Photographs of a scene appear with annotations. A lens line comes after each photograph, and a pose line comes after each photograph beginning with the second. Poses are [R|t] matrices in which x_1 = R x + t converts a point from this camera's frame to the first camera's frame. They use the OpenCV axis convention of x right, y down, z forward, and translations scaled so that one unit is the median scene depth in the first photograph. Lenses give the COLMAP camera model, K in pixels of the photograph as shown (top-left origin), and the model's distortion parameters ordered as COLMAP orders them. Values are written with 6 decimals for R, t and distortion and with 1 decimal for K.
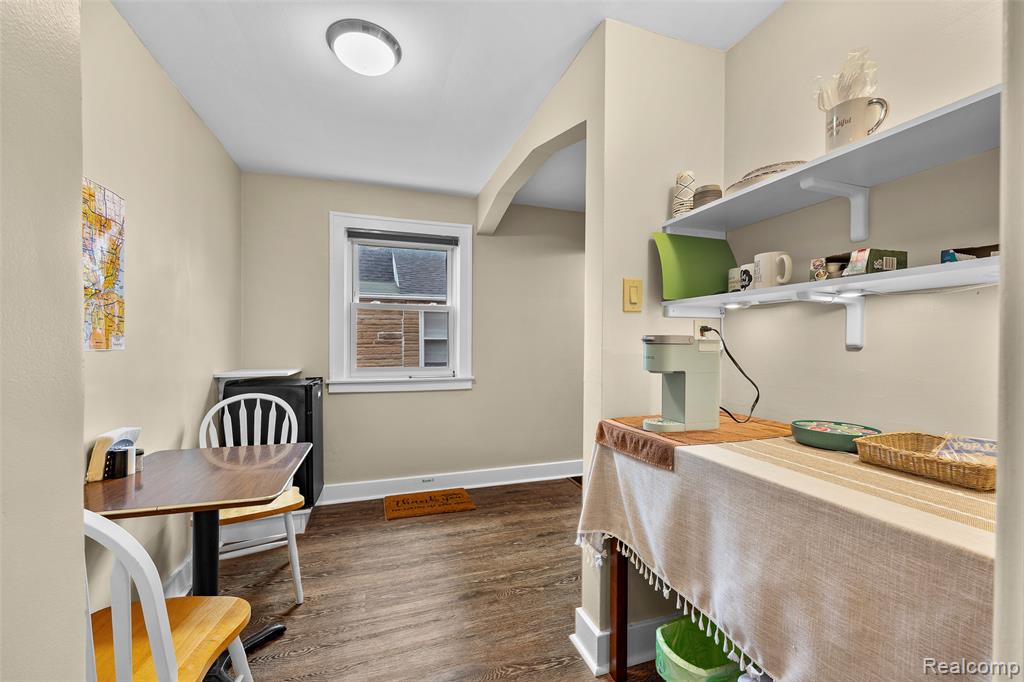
lens RADIAL K [[409.4, 0, 510.7], [0, 409.4, 344.1], [0, 0, 1]] dist [0.001534, -0.001211]
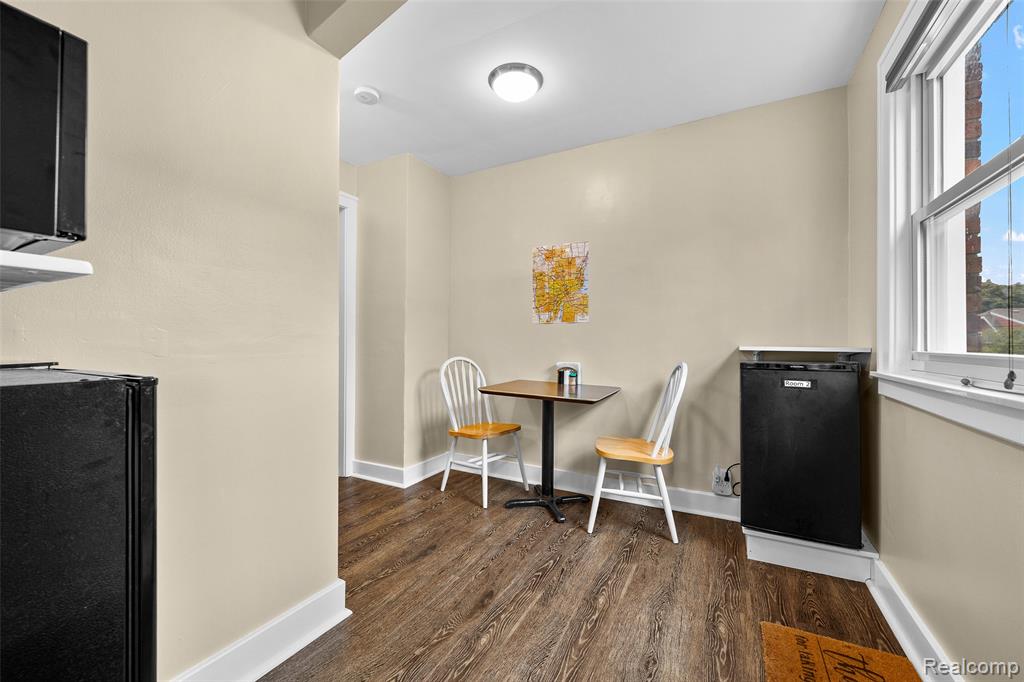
lens RADIAL K [[409.4, 0, 511.7], [0, 409.4, 341.8], [0, 0, 1]] dist [0.001534, -0.001211]
pose [[-0.732284, -0.011827, -0.680897, 0.422148], [-0.011065, 0.999924, -0.005468, 0.085281], [0.680909, 0.003530, -0.732359, 1.575348]]
